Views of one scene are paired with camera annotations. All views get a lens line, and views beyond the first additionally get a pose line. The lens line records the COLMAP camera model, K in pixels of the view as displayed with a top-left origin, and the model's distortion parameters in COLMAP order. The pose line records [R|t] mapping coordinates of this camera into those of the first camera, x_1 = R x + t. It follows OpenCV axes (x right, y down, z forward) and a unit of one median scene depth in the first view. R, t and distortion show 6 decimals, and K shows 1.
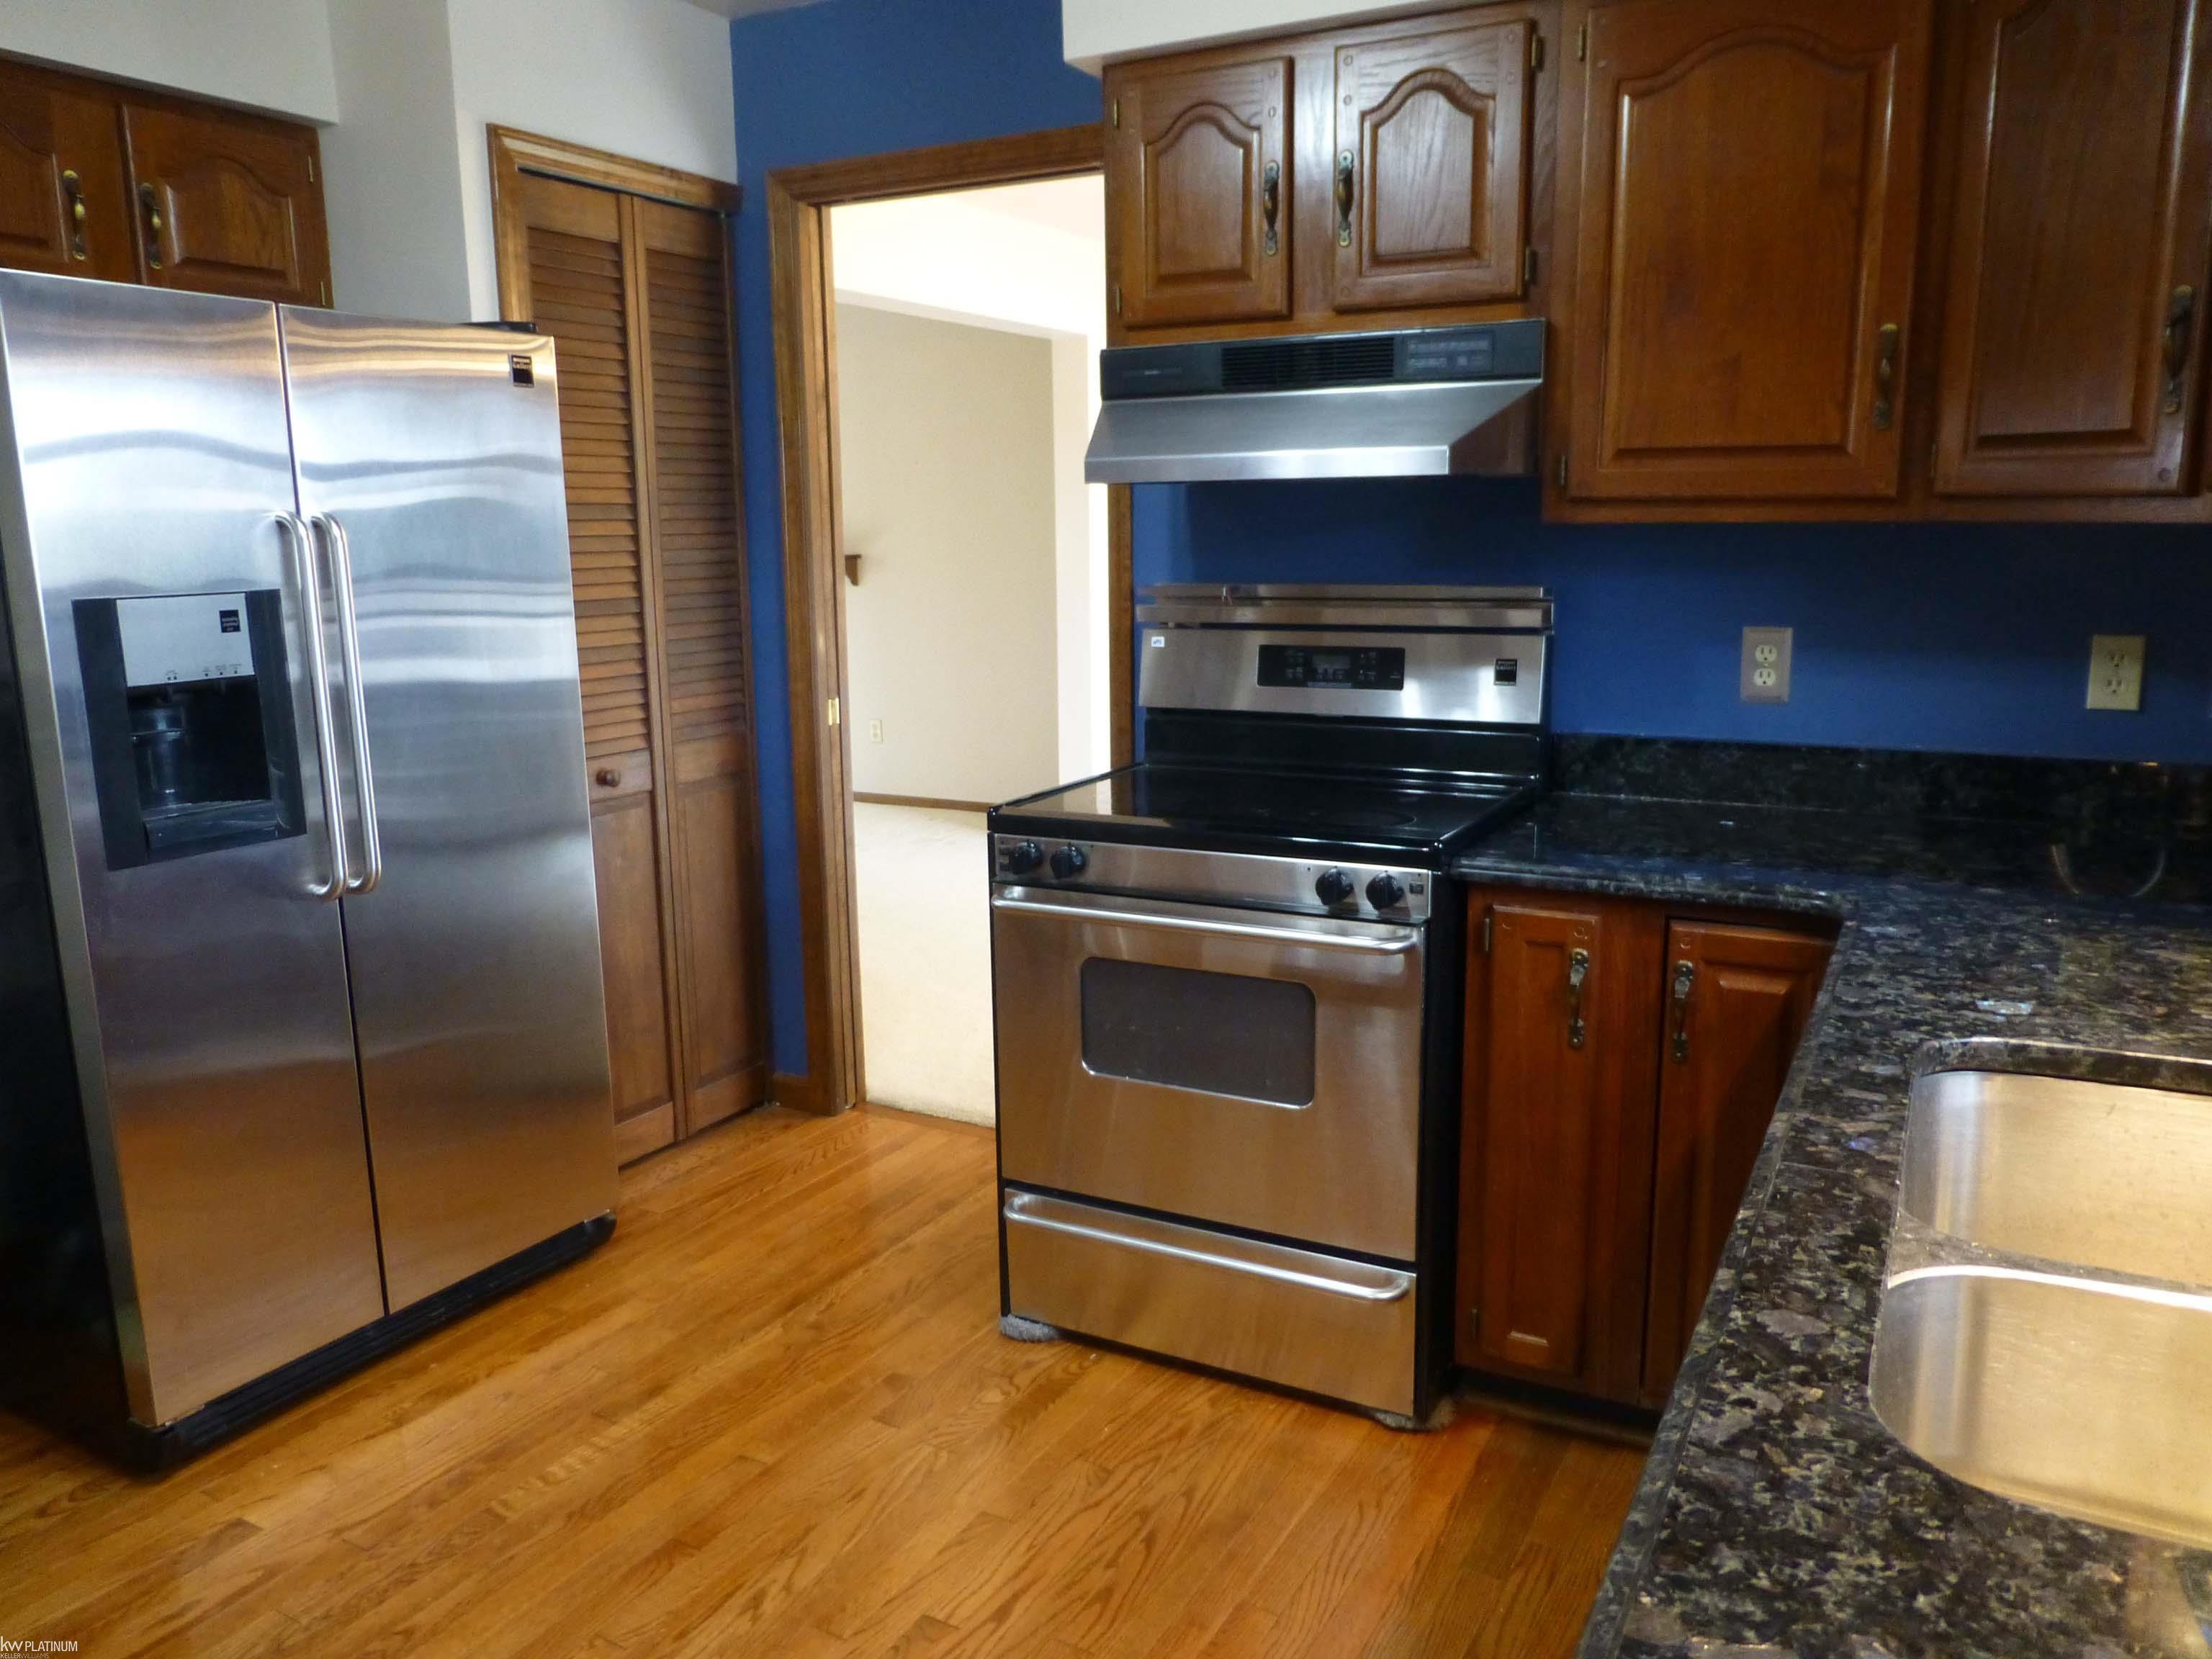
lens RADIAL K [[1598.5, 0, 1118.9], [0, 1598.5, 843.6], [0, 0, 1]] dist [-0.029039, 0.005429]
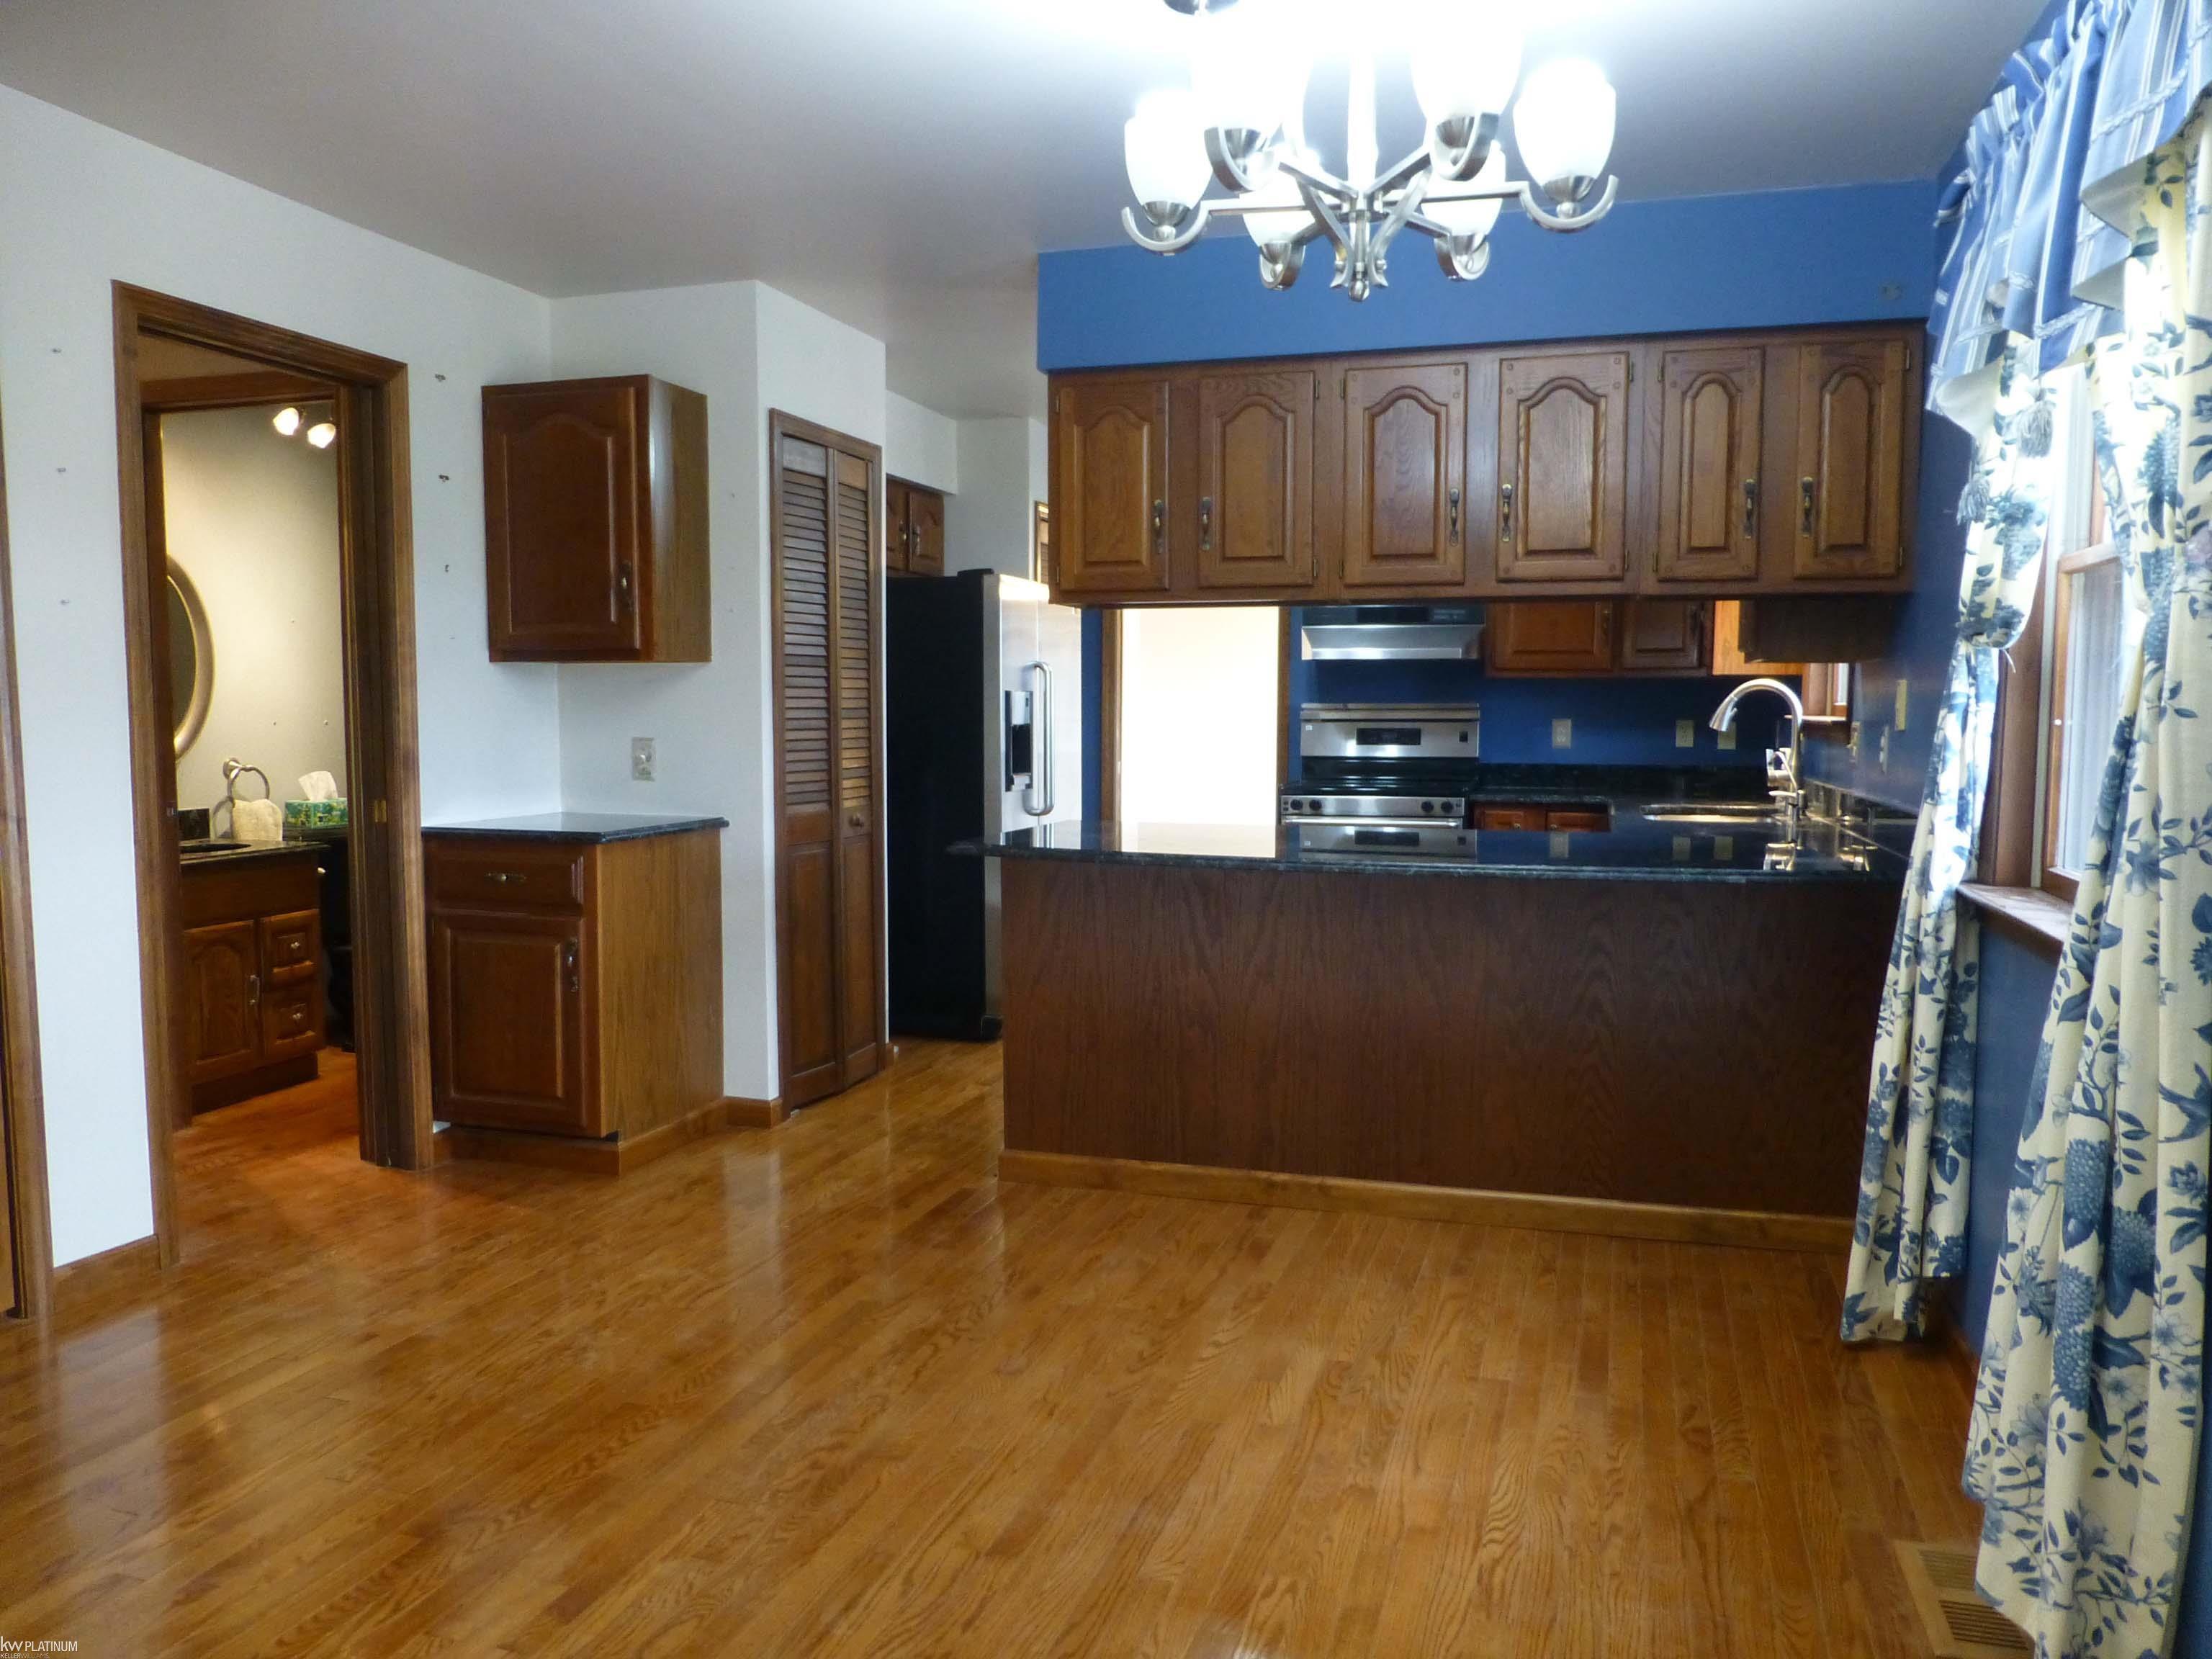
lens RADIAL K [[1598.5, 0, 1119.6], [0, 1598.5, 843.3], [0, 0, 1]] dist [-0.029039, 0.005429]
pose [[0.979588, -0.002730, 0.200999, -0.918113], [0.025287, 0.993638, -0.109745, 0.371578], [-0.199421, 0.112587, 0.973425, -1.524098]]
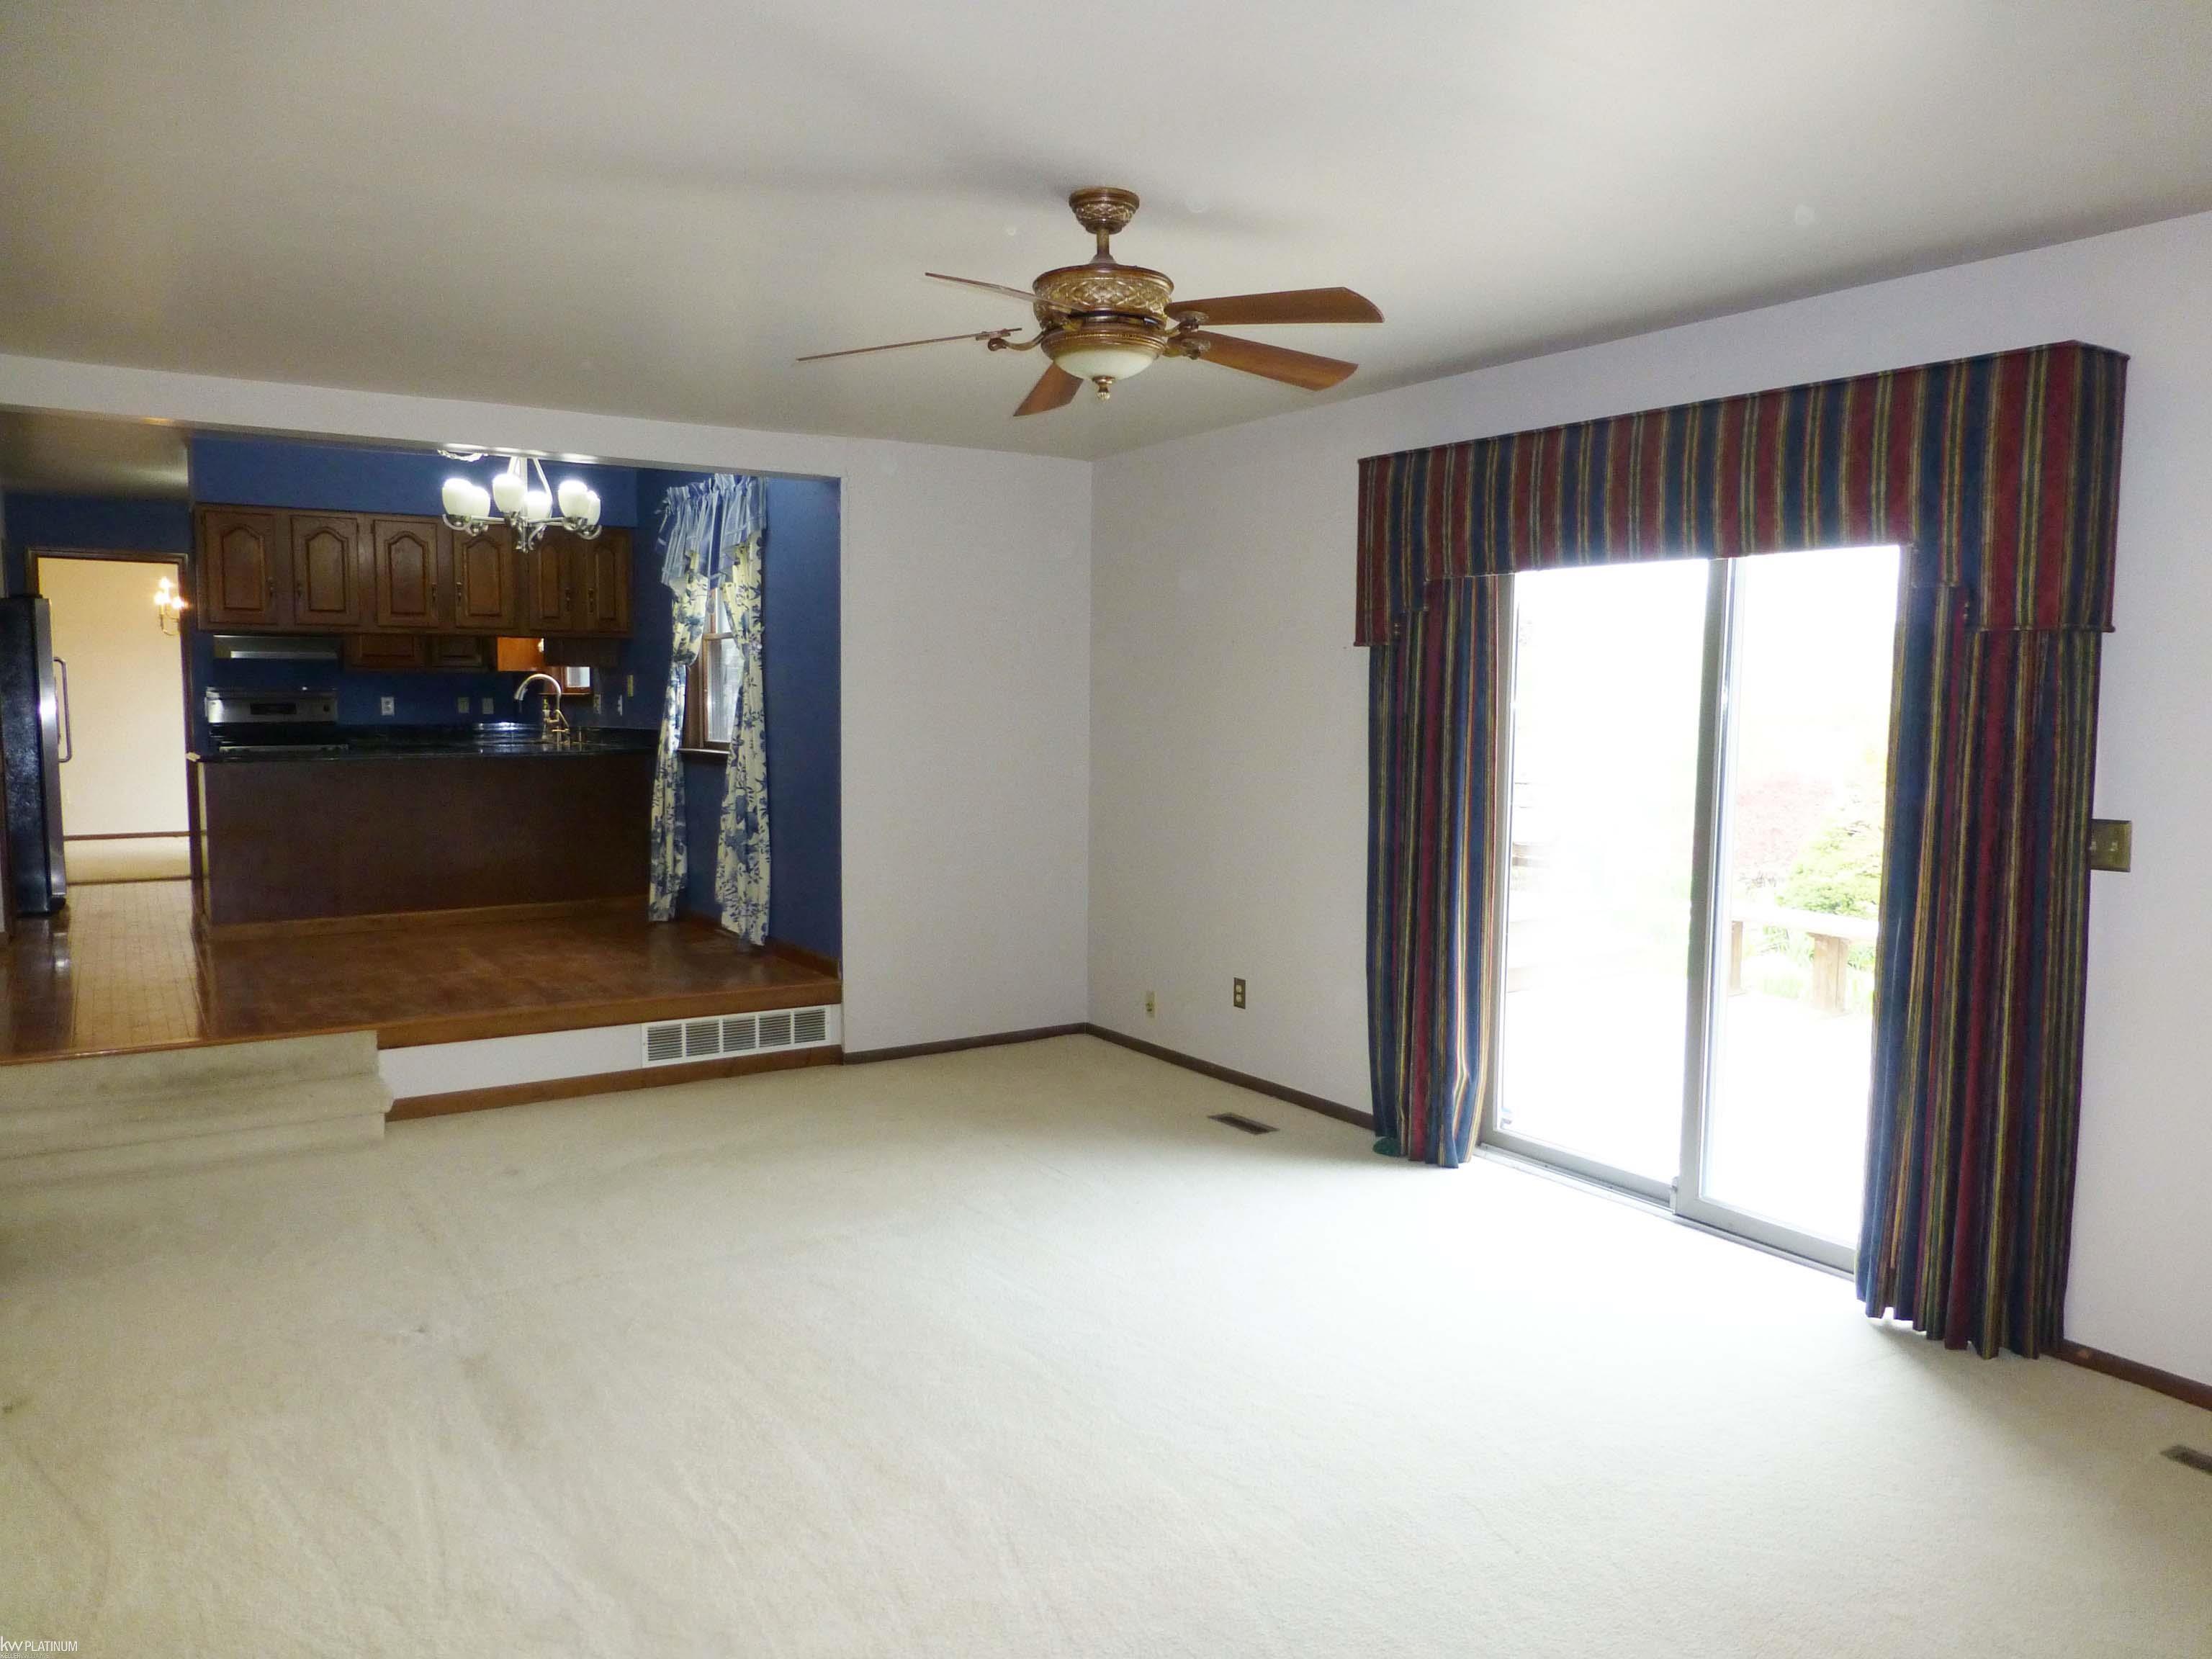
lens RADIAL K [[1598.5, 0, 1101.9], [0, 1598.5, 814.4], [0, 0, 1]] dist [-0.029039, 0.005429]
pose [[0.484947, -0.049027, 0.873168, -2.647322], [0.164602, 0.985700, -0.036072, 0.708384], [-0.858914, 0.161218, 0.486082, -2.931759]]
